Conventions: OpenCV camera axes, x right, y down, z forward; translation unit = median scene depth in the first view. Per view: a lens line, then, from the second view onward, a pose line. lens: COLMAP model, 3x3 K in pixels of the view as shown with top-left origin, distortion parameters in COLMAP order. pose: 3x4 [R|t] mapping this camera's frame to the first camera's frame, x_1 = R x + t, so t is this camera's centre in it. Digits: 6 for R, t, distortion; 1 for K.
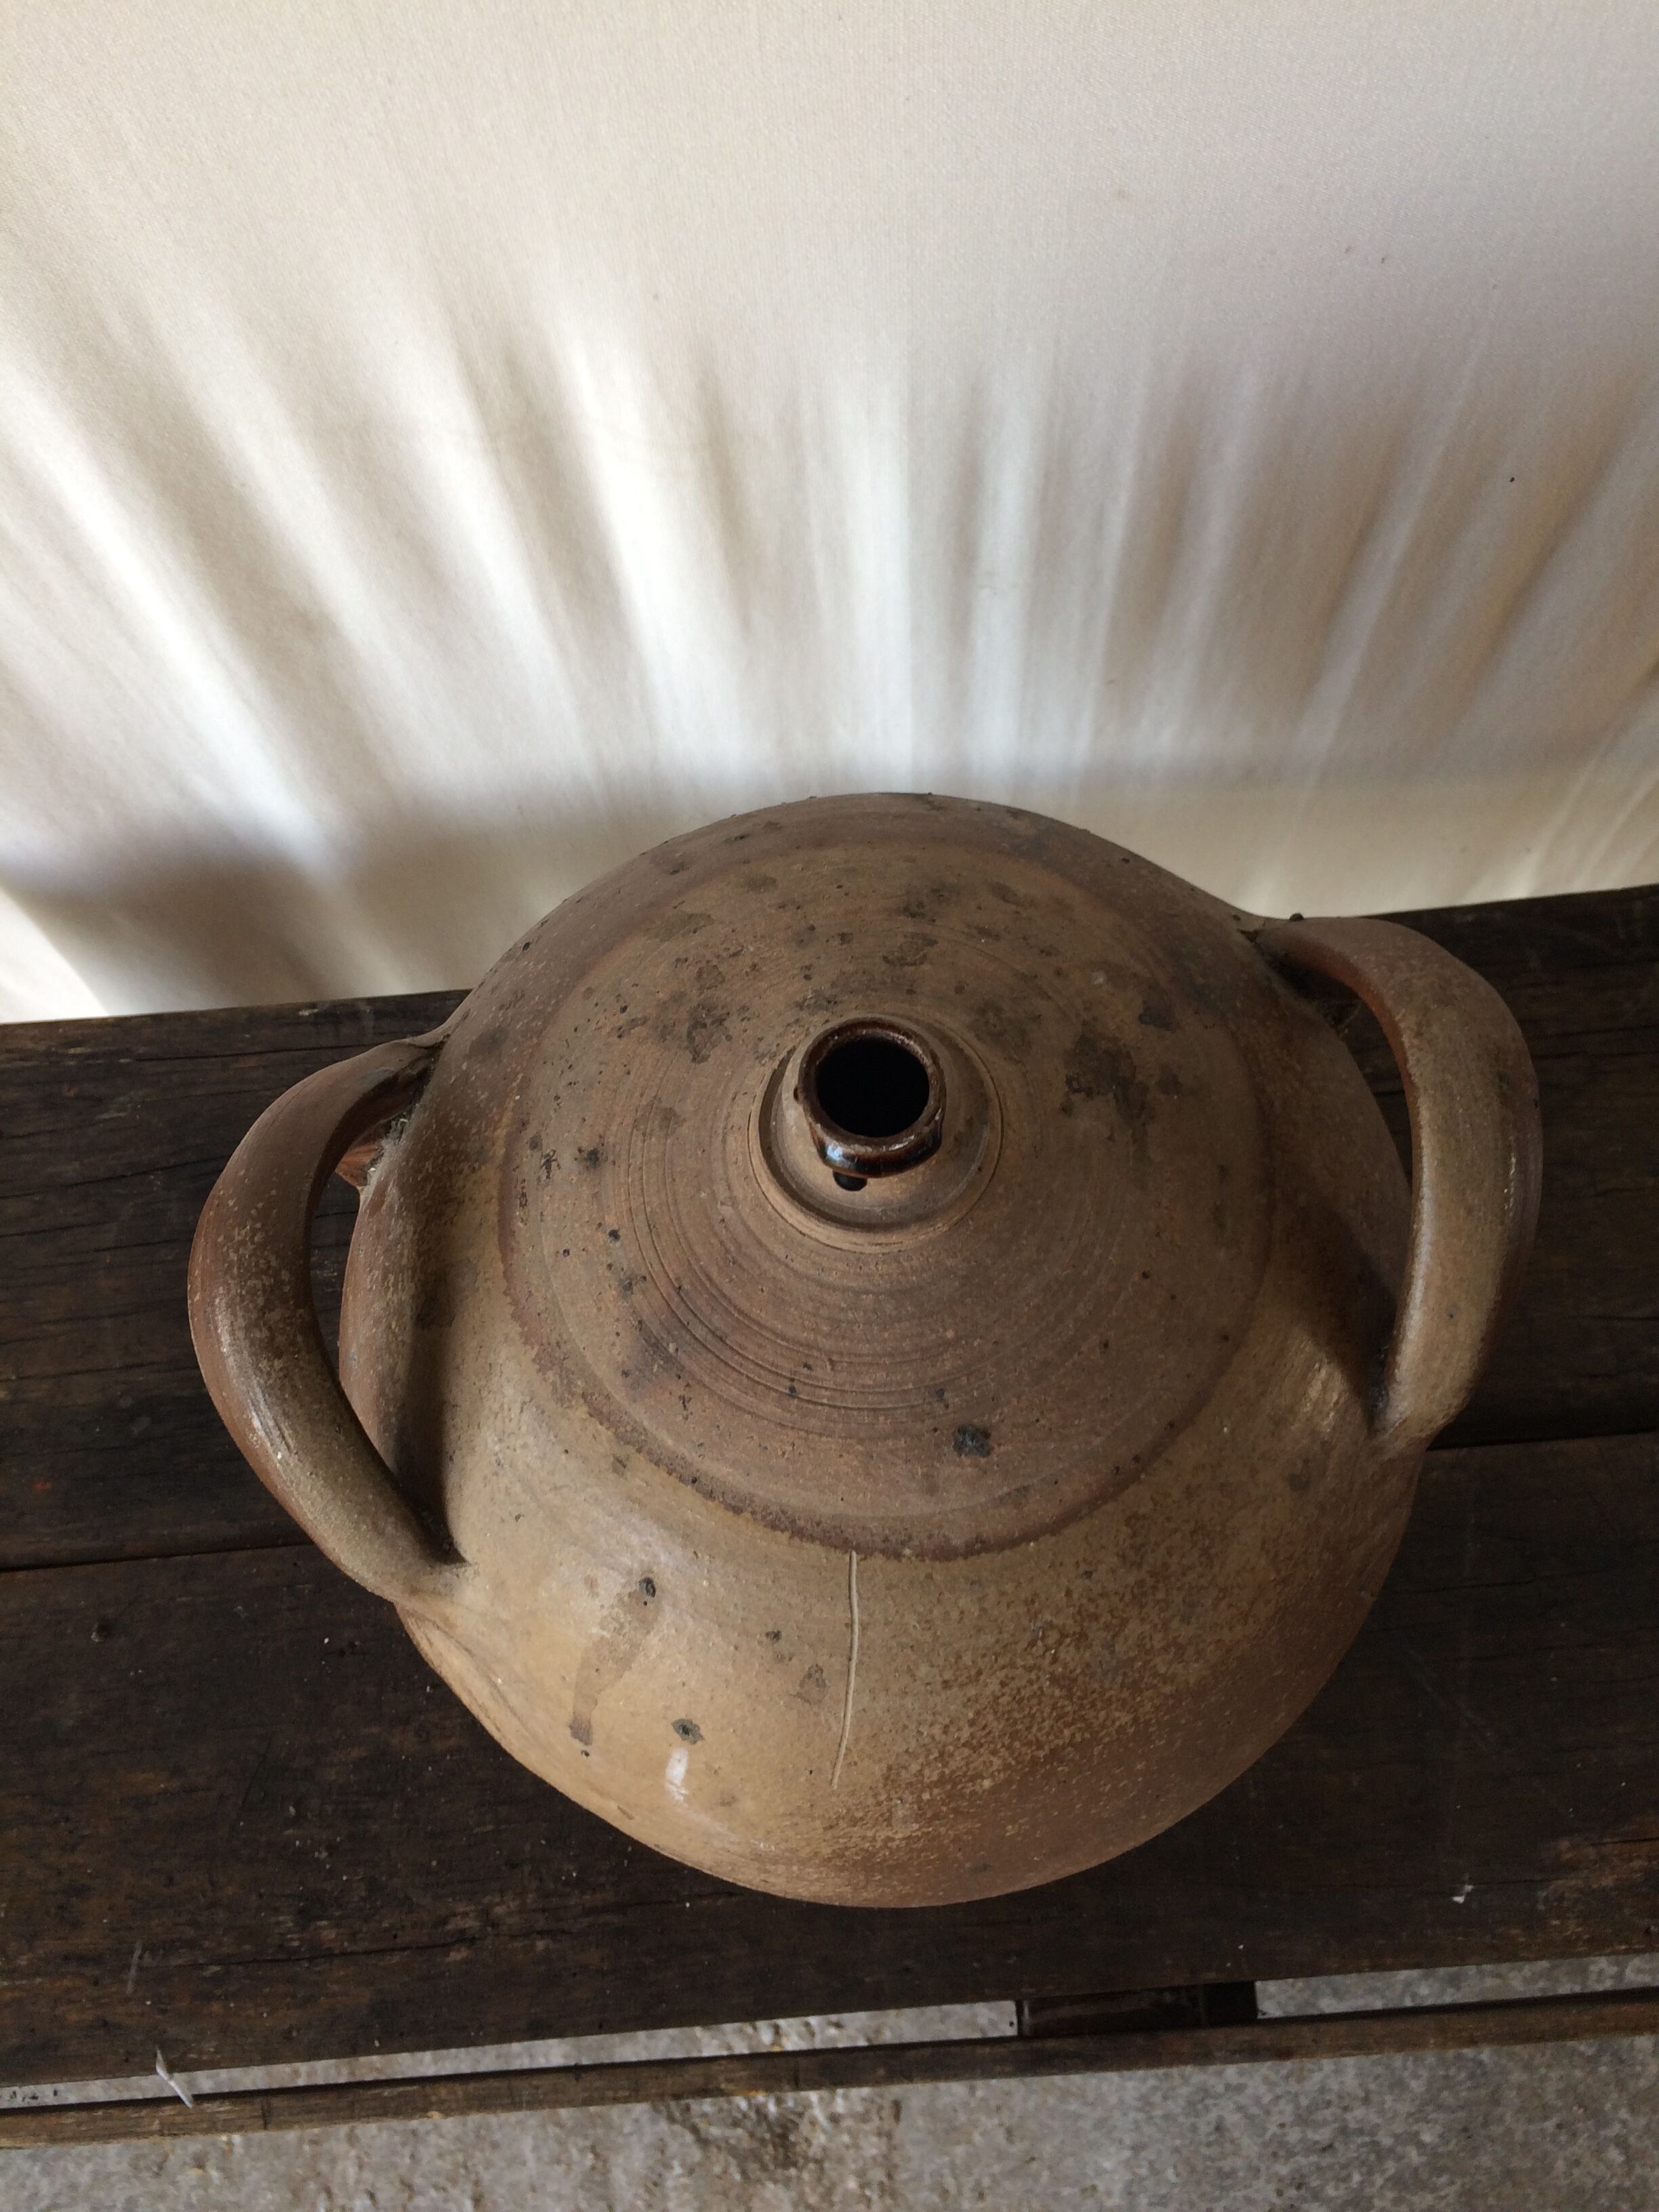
lens RADIAL K [[1908.9, 0, 918.5], [0, 1908.9, 1144.5], [0, 0, 1]] dist [0.071907, -0.092344]
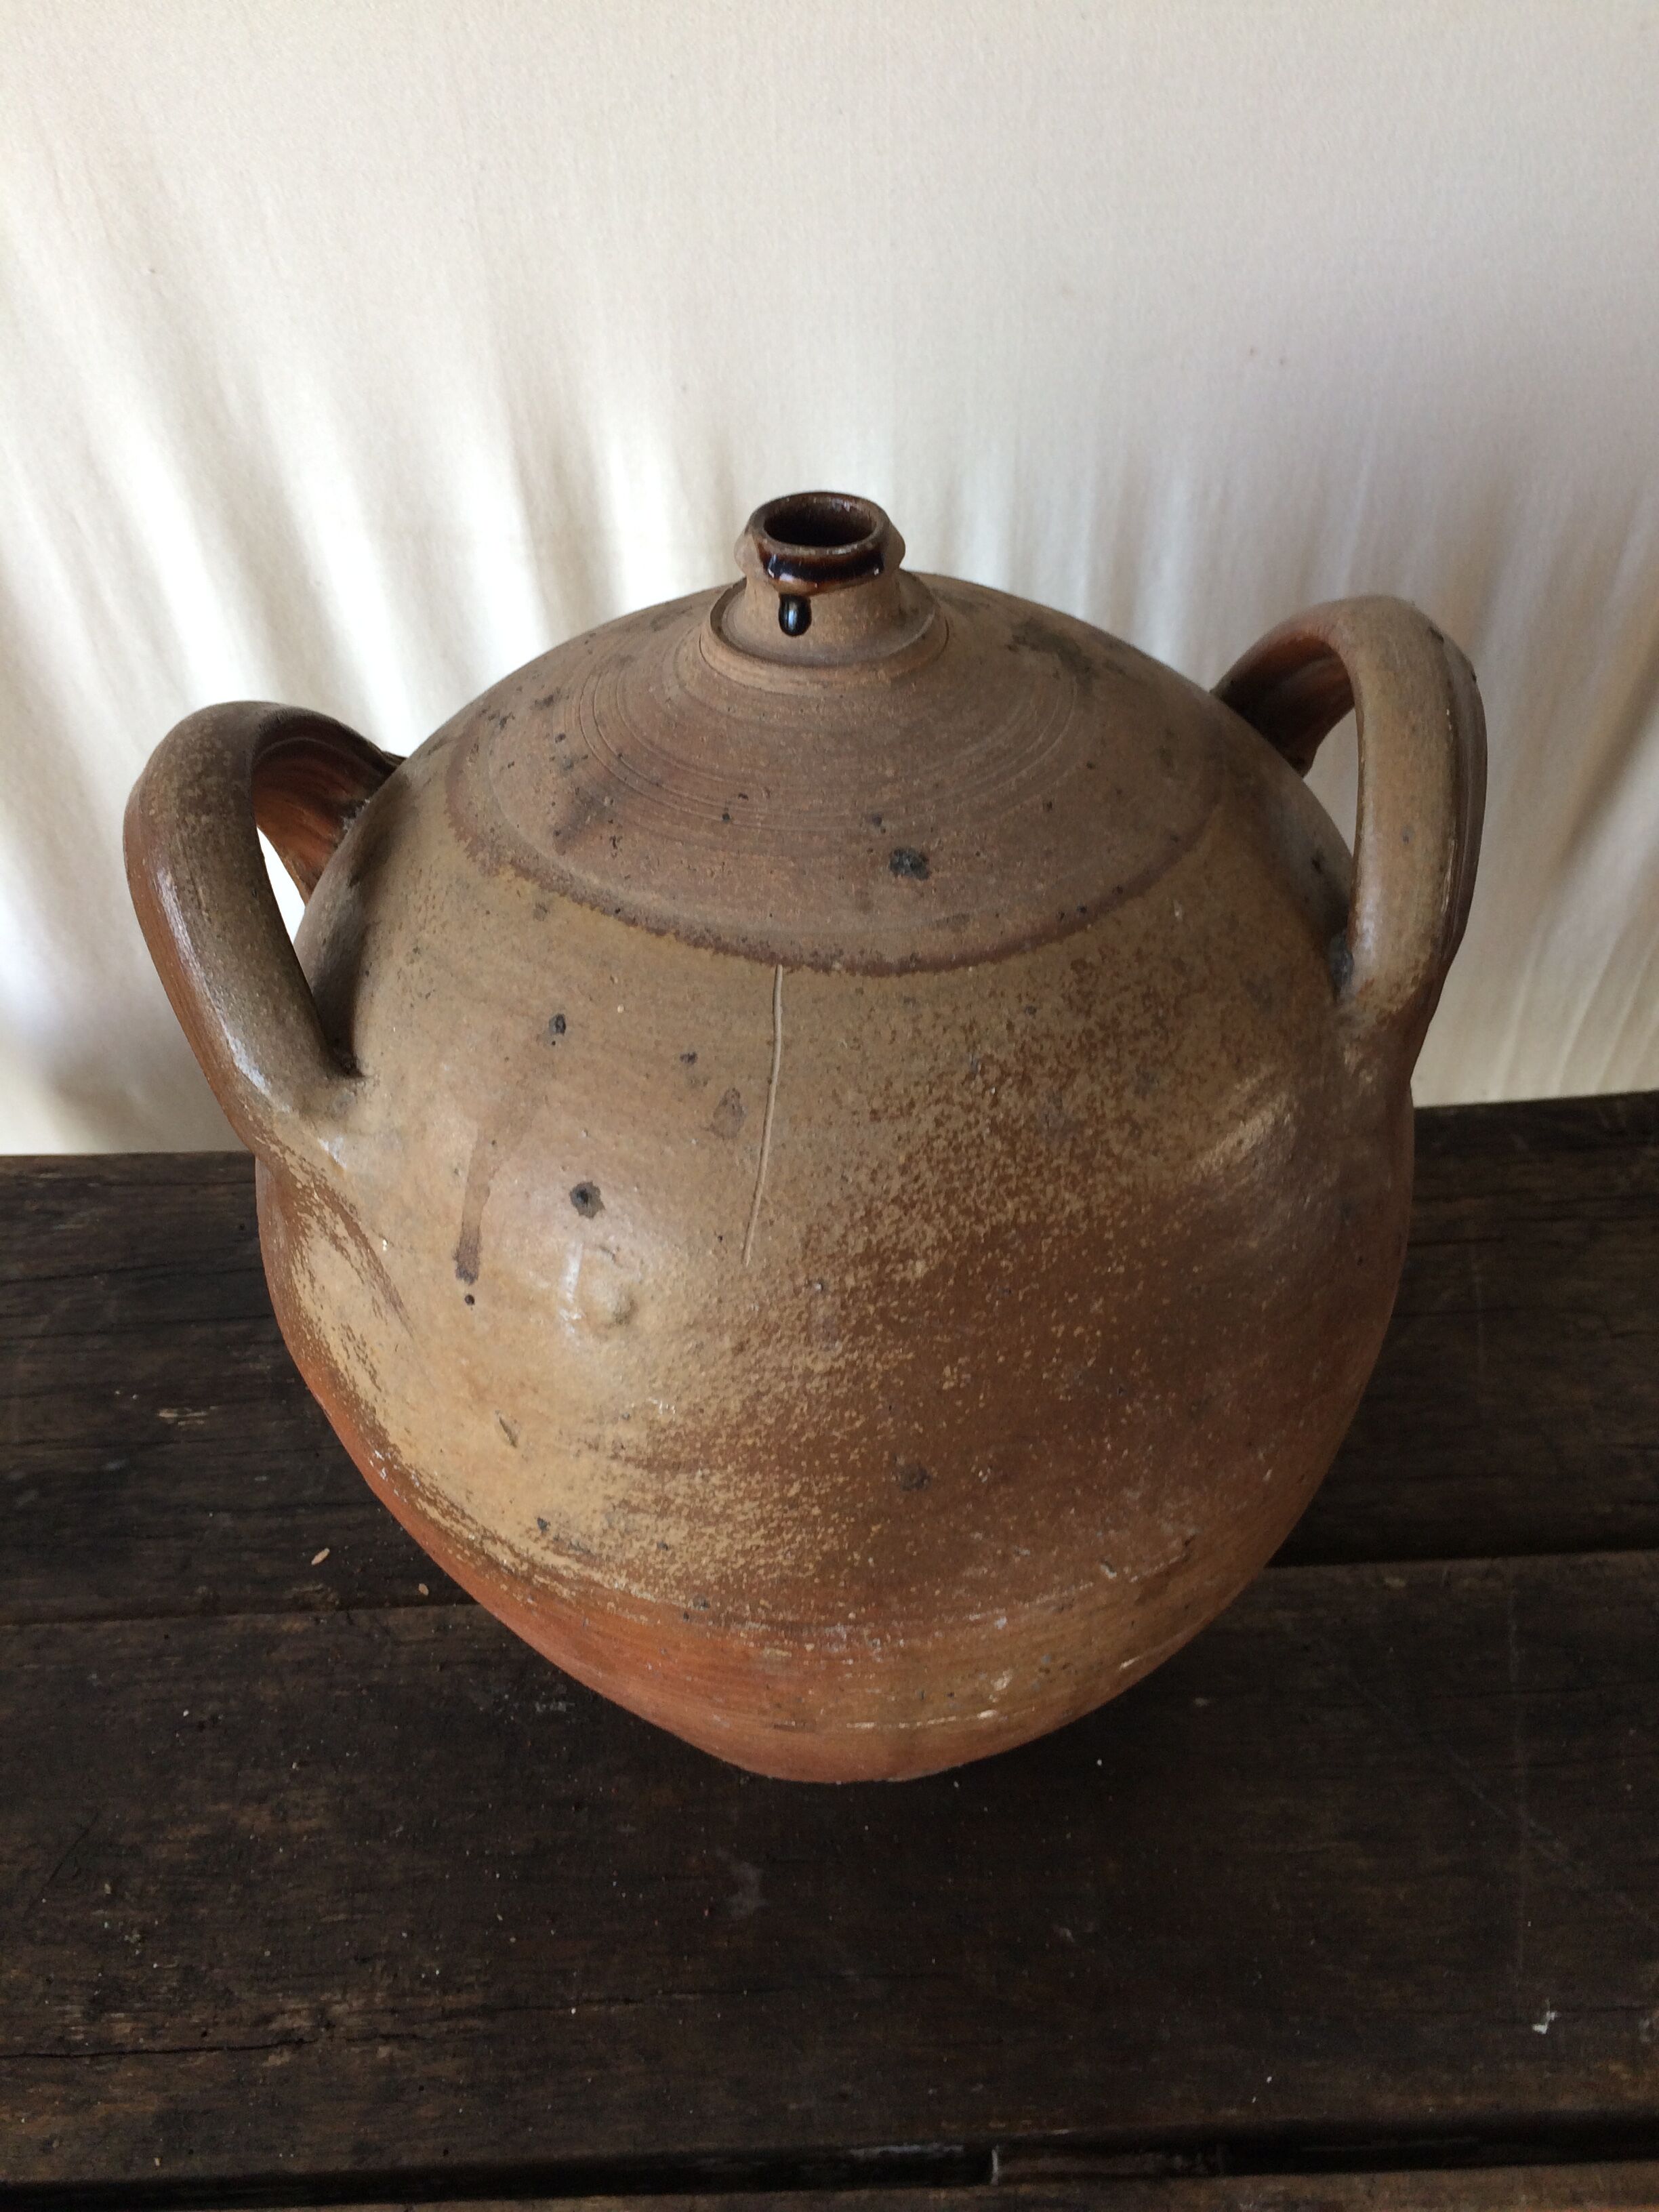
lens RADIAL K [[1908.9, 0, 914.1], [0, 1908.9, 1034.2], [0, 0, 1]] dist [0.071907, -0.092344]
pose [[0.999695, 0.017768, -0.017134, 0.043347], [-0.023502, 0.897399, -0.440595, 0.585705], [0.007547, 0.440863, 0.897543, 0.156777]]
